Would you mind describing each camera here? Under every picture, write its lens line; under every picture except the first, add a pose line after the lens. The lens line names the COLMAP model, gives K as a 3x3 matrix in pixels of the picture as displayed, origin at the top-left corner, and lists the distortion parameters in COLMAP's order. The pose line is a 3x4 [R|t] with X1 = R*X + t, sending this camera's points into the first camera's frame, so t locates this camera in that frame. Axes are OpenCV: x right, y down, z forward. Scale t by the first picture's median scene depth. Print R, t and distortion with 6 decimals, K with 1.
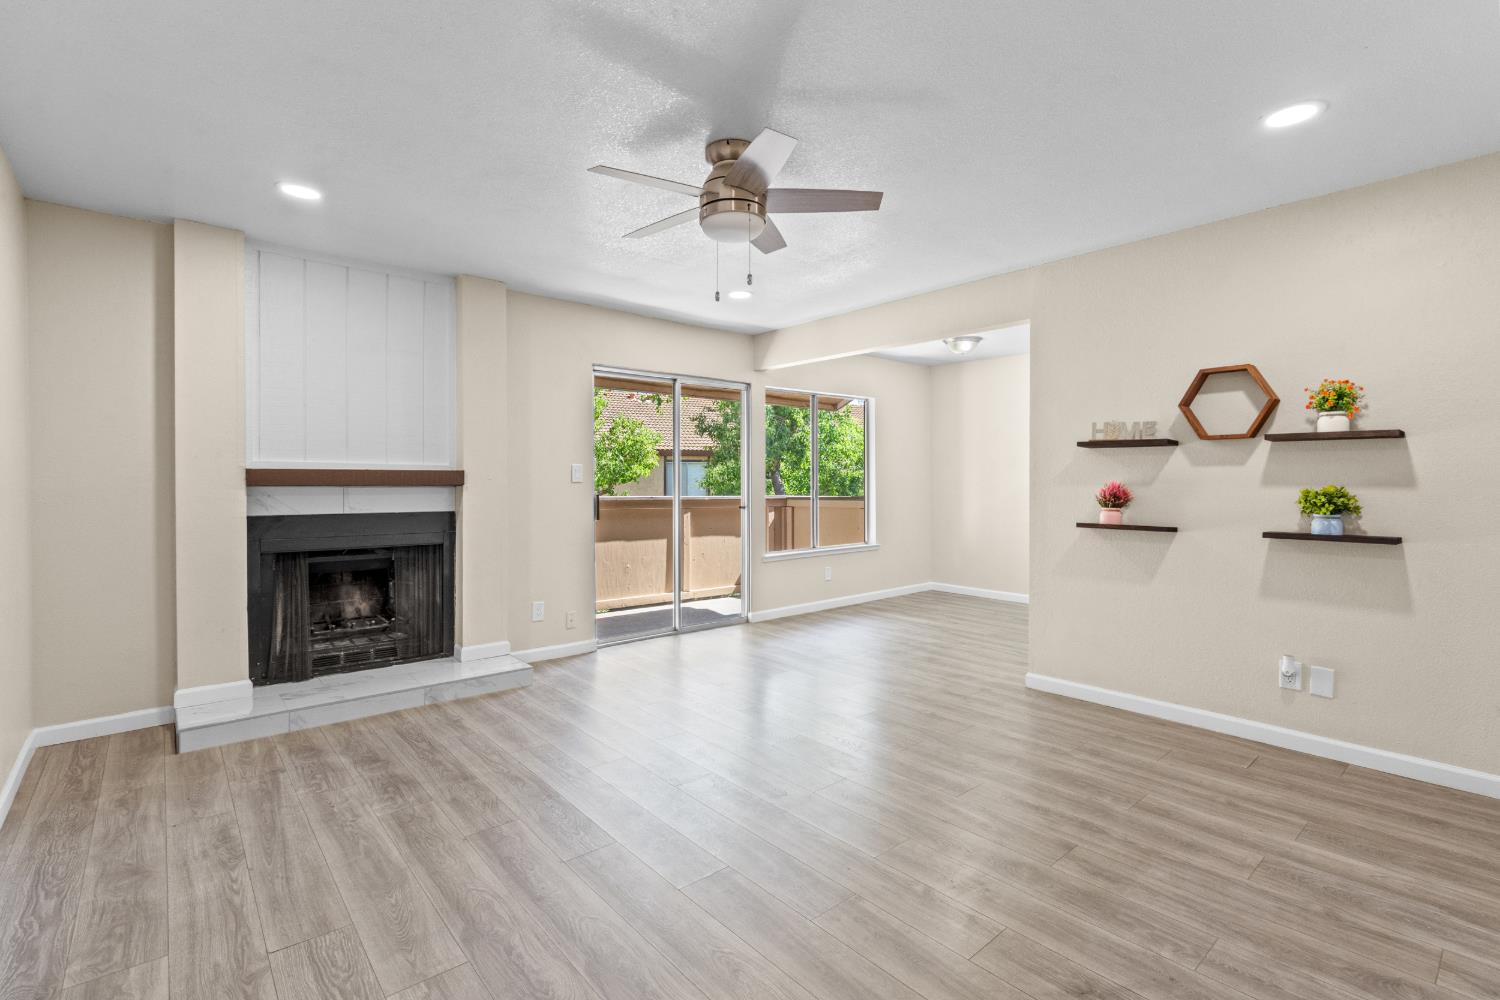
lens RADIAL K [[690.5, 0, 748.3], [0, 690.5, 485.9], [0, 0, 1]] dist [-0.001198, -0.000189]
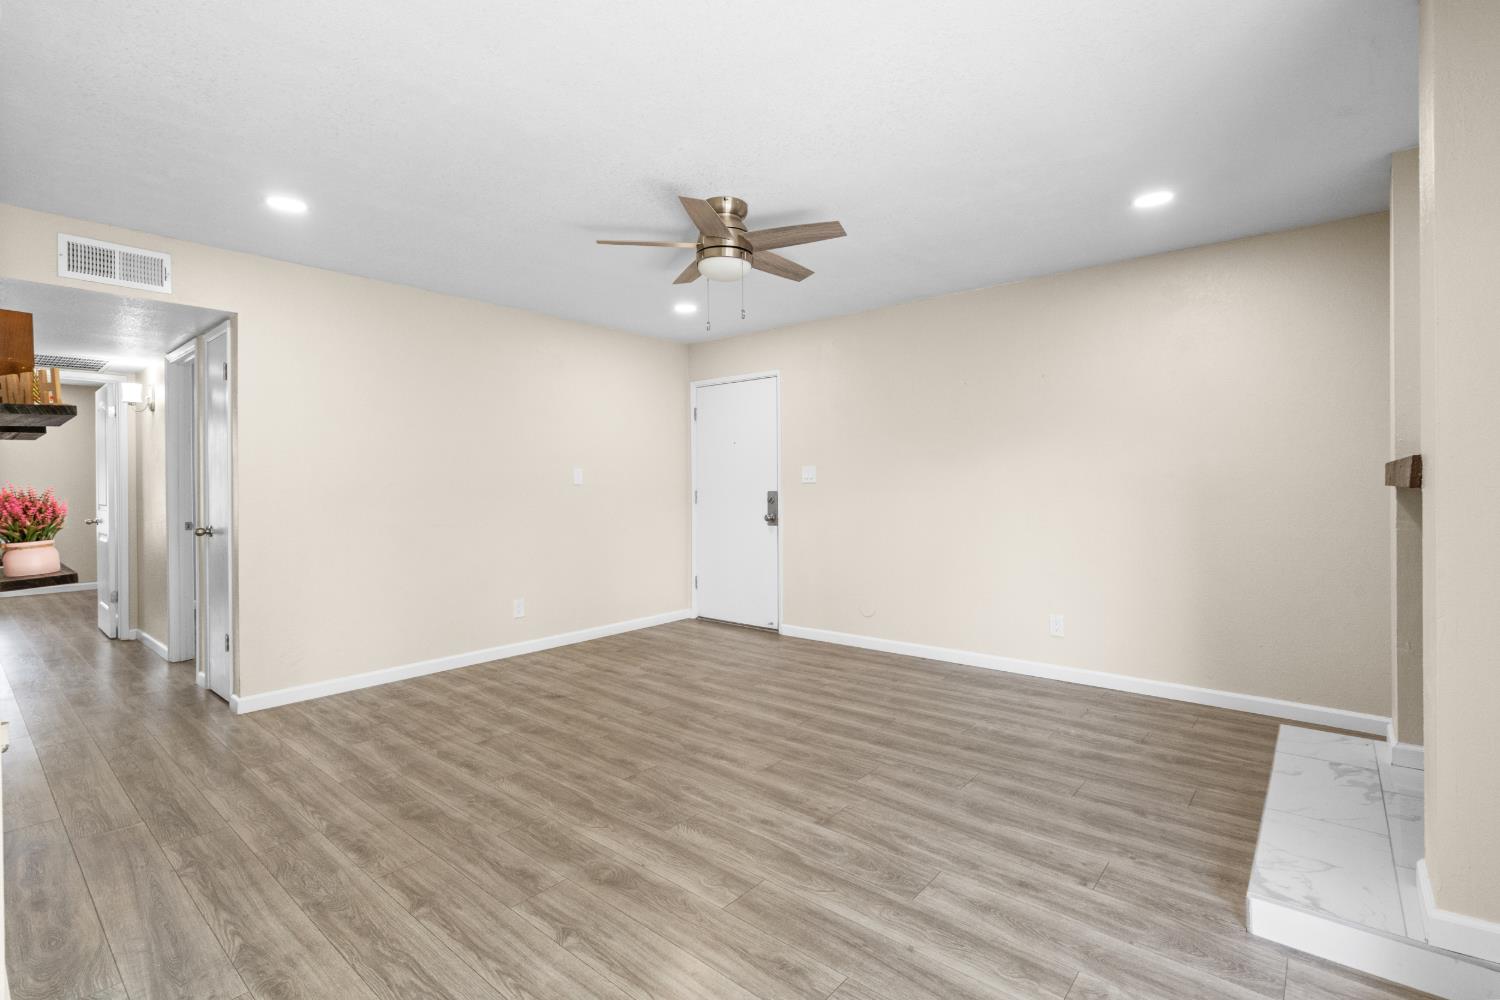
lens RADIAL K [[690.5, 0, 748.3], [0, 690.5, 485.9], [0, 0, 1]] dist [-0.001198, -0.000189]
pose [[-0.987893, 0.006332, -0.155005, 0.129373], [0.005013, 0.999948, 0.008904, -0.013569], [0.155053, 0.008019, -0.987874, 2.293357]]
